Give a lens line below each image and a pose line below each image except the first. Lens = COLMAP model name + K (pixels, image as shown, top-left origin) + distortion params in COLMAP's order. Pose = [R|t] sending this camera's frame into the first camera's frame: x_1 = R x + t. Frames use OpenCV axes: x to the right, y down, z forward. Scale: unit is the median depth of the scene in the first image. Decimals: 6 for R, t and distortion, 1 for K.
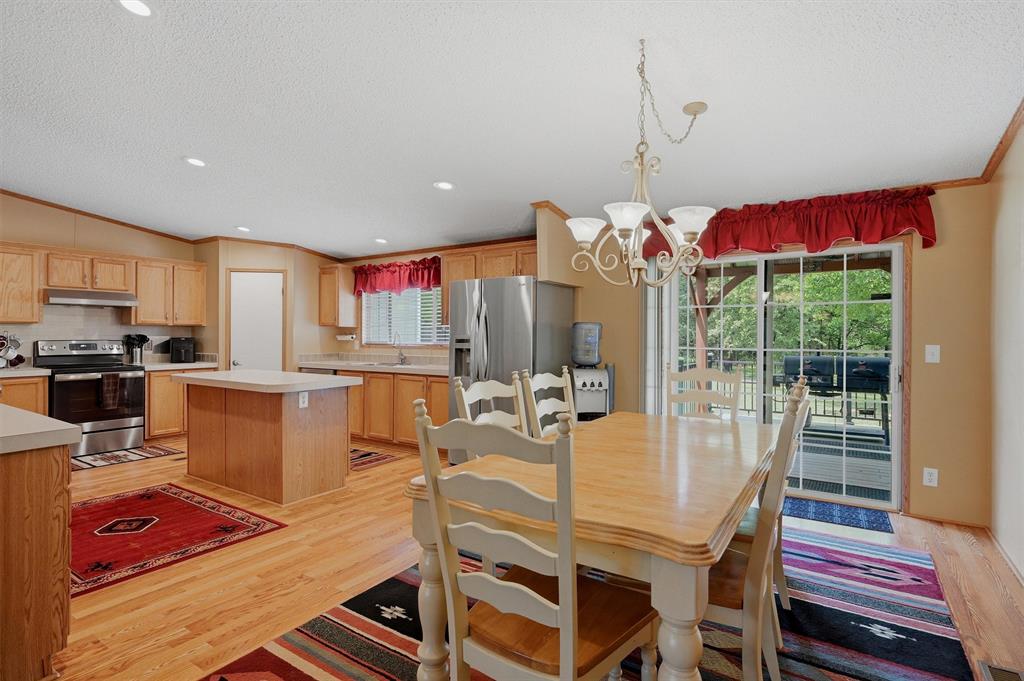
lens RADIAL K [[502.2, 0, 513.2], [0, 502.2, 337.5], [0, 0, 1]] dist [-0.000148, 0.000191]
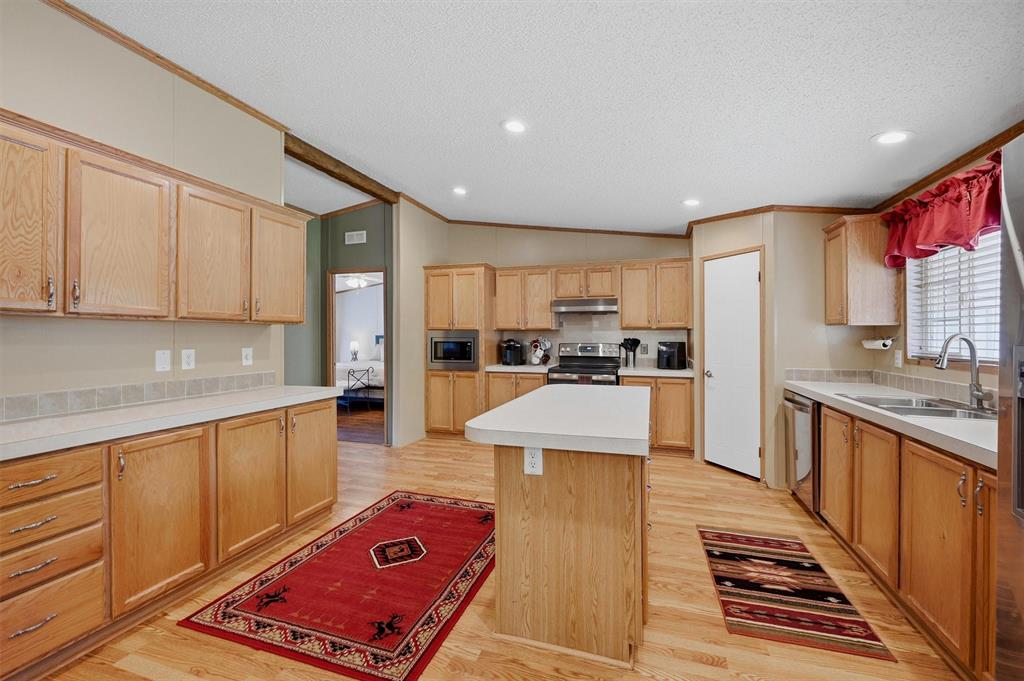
lens RADIAL K [[426.2, 0, 516.8], [0, 426.2, 335.2], [0, 0, 1]] dist [0.001832, 0.000203]
pose [[0.275751, -0.003463, -0.961223, 0.019435], [-0.004533, 0.999978, -0.004904, -0.007757], [0.961218, 0.005710, 0.275729, 0.591161]]
